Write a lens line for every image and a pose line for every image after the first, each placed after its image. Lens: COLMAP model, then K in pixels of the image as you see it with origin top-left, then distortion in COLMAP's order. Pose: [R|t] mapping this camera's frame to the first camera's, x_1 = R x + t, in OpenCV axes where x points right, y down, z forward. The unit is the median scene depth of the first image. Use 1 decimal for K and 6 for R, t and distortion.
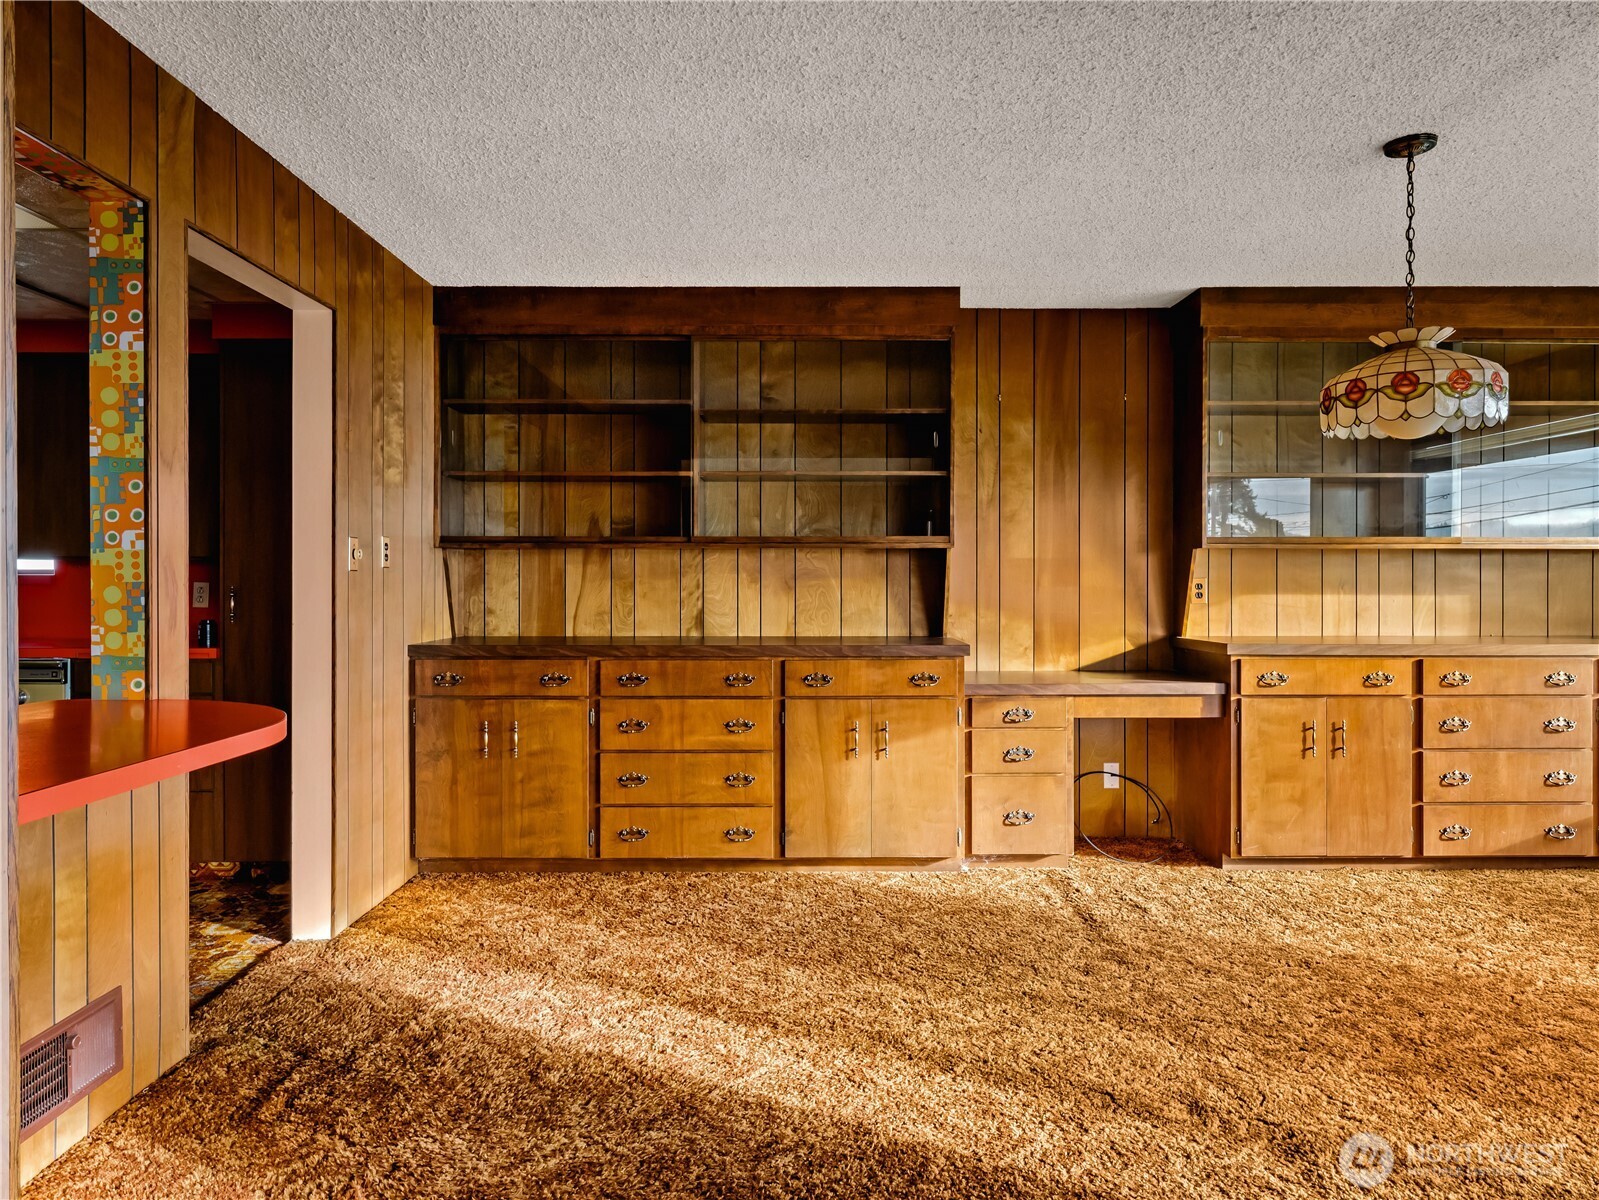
lens RADIAL K [[1071.1, 0, 799.9], [0, 1071.1, 574.1], [0, 0, 1]] dist [-0.007622, -0.001579]
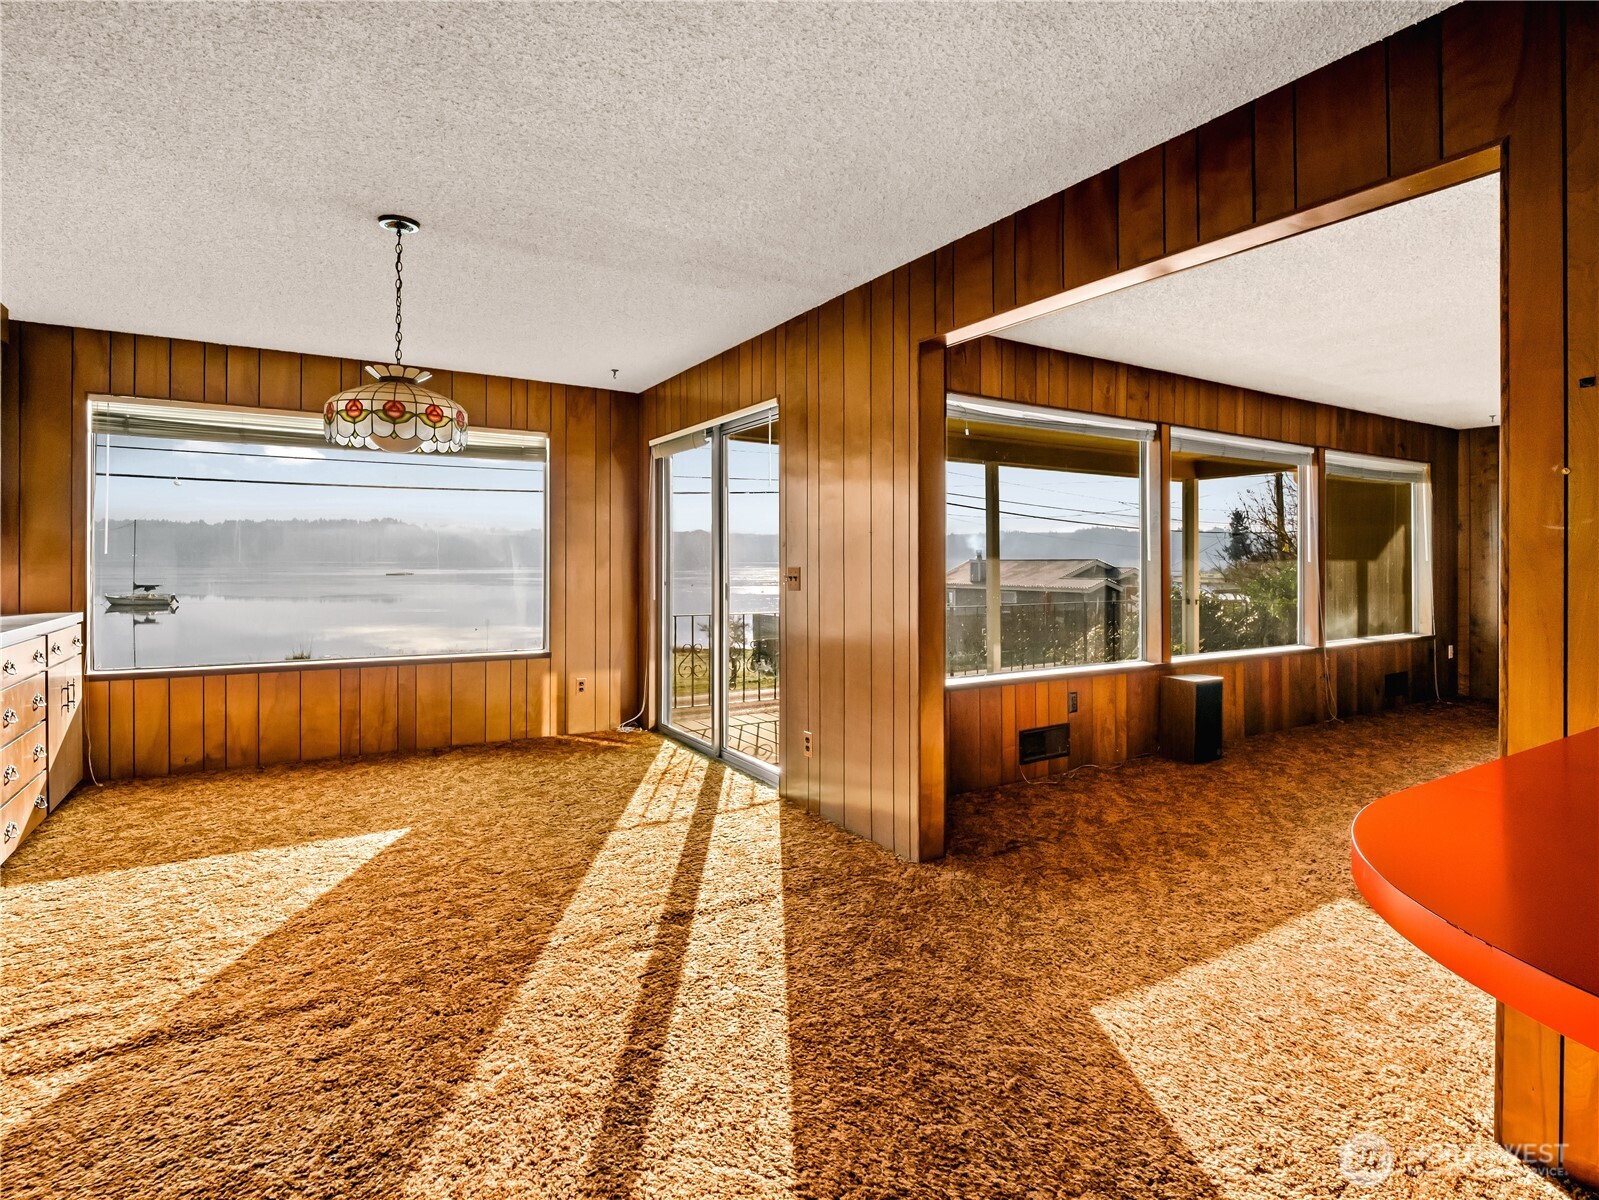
lens RADIAL K [[834.4, 0, 800.0], [0, 834.4, 557.7], [0, 0, 1]] dist [-0.003635, -0.000597]
pose [[-0.511224, -0.000595, 0.859447, -0.376232], [-0.008001, 0.999960, -0.004067, -0.002030], [-0.859410, -0.008955, -0.511208, 0.779879]]
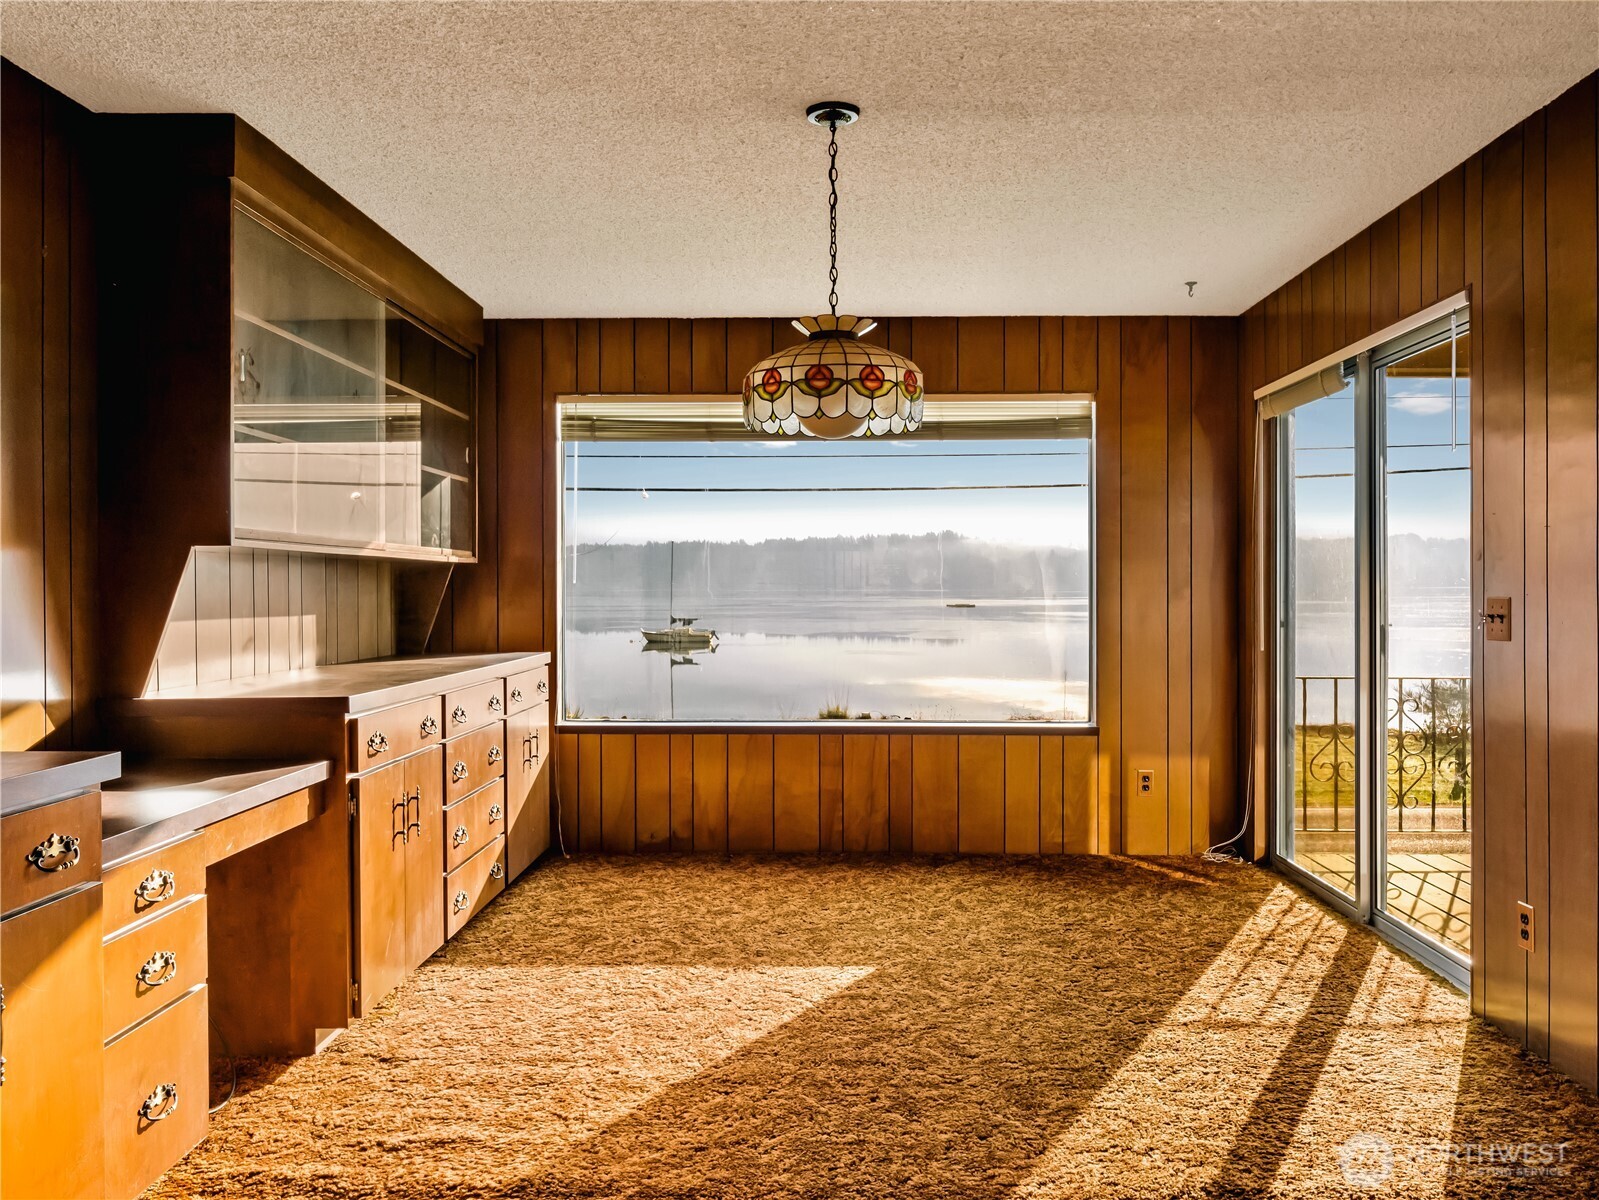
lens RADIAL K [[1245.2, 0, 811.5], [0, 1245.2, 591.4], [0, 0, 1]] dist [0.031932, -0.034628]
pose [[0.031058, -0.005899, 0.999500, -0.345468], [-0.000143, 0.999983, 0.005907, -0.003212], [-0.999518, -0.000326, 0.031057, 0.699987]]
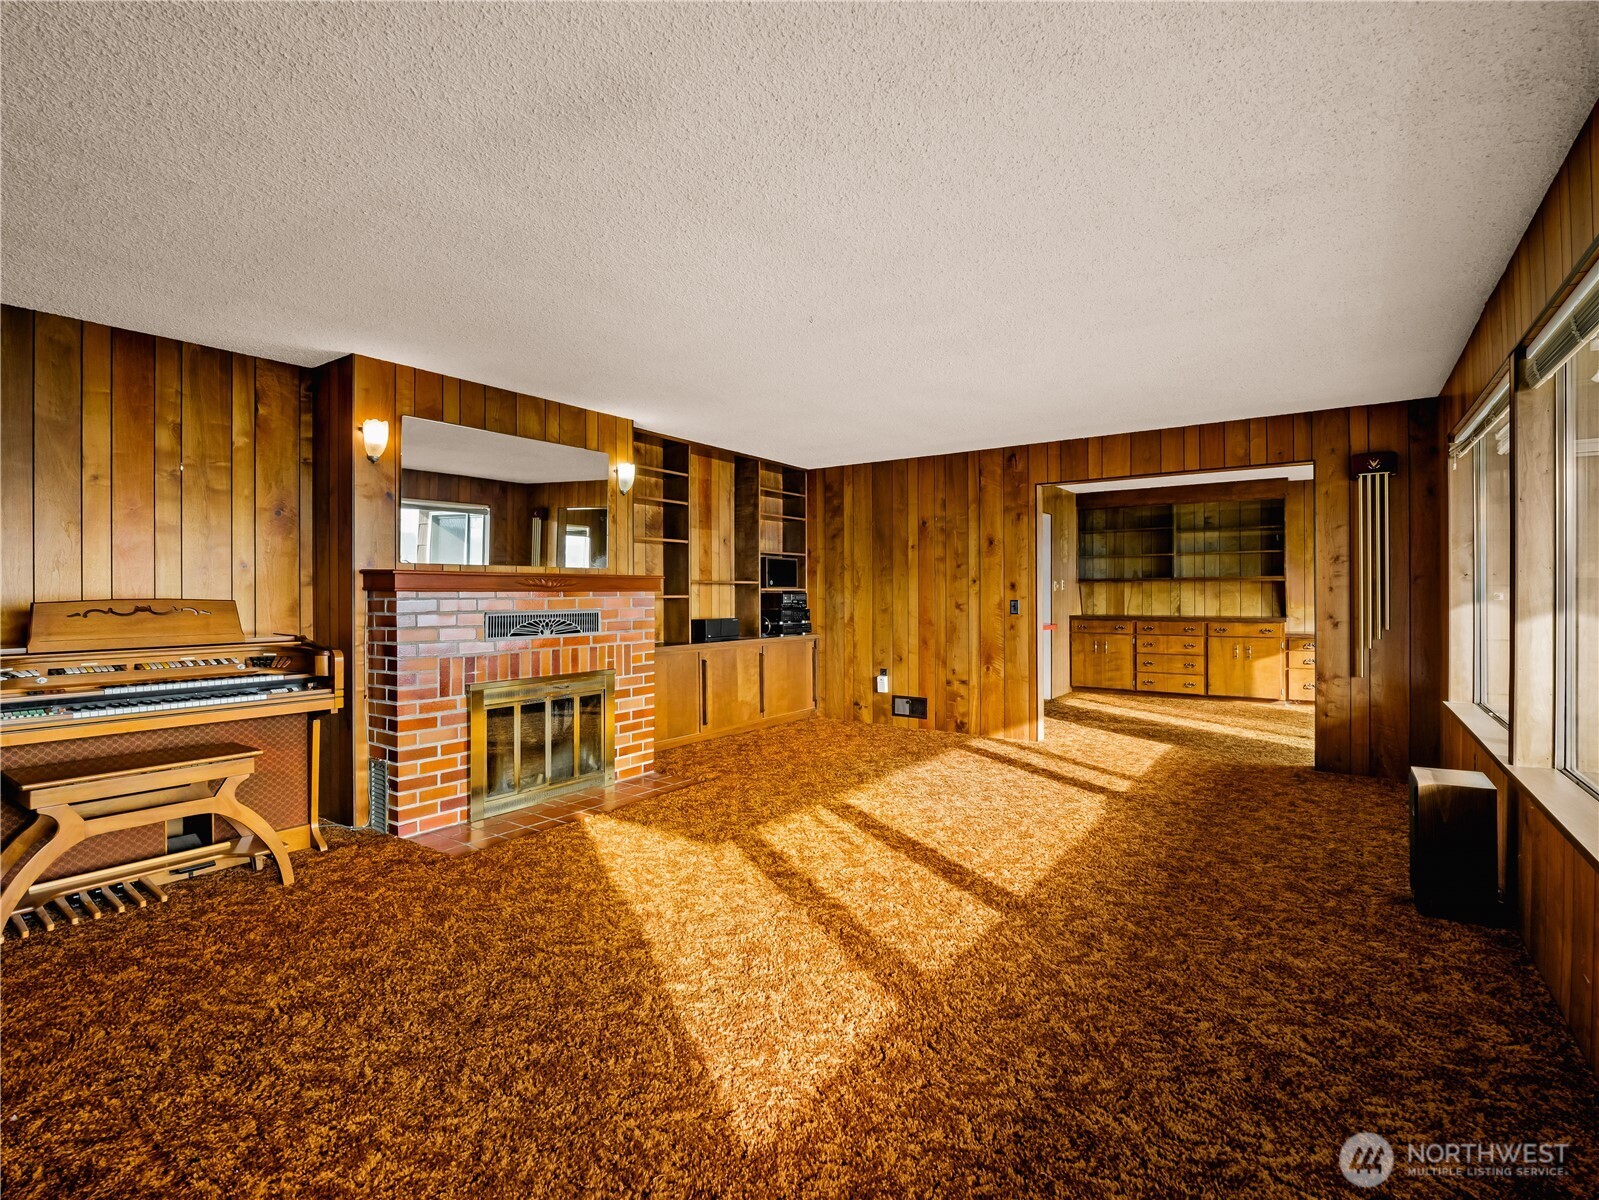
lens RADIAL K [[765.5, 0, 800.1], [0, 765.5, 593.4], [0, 0, 1]] dist [-0.016410, -0.000740]
pose [[0.812566, -0.003162, -0.582861, 0.274590], [0.005062, 0.999986, 0.001631, -0.003403], [0.582847, -0.004276, 0.812571, -1.195740]]
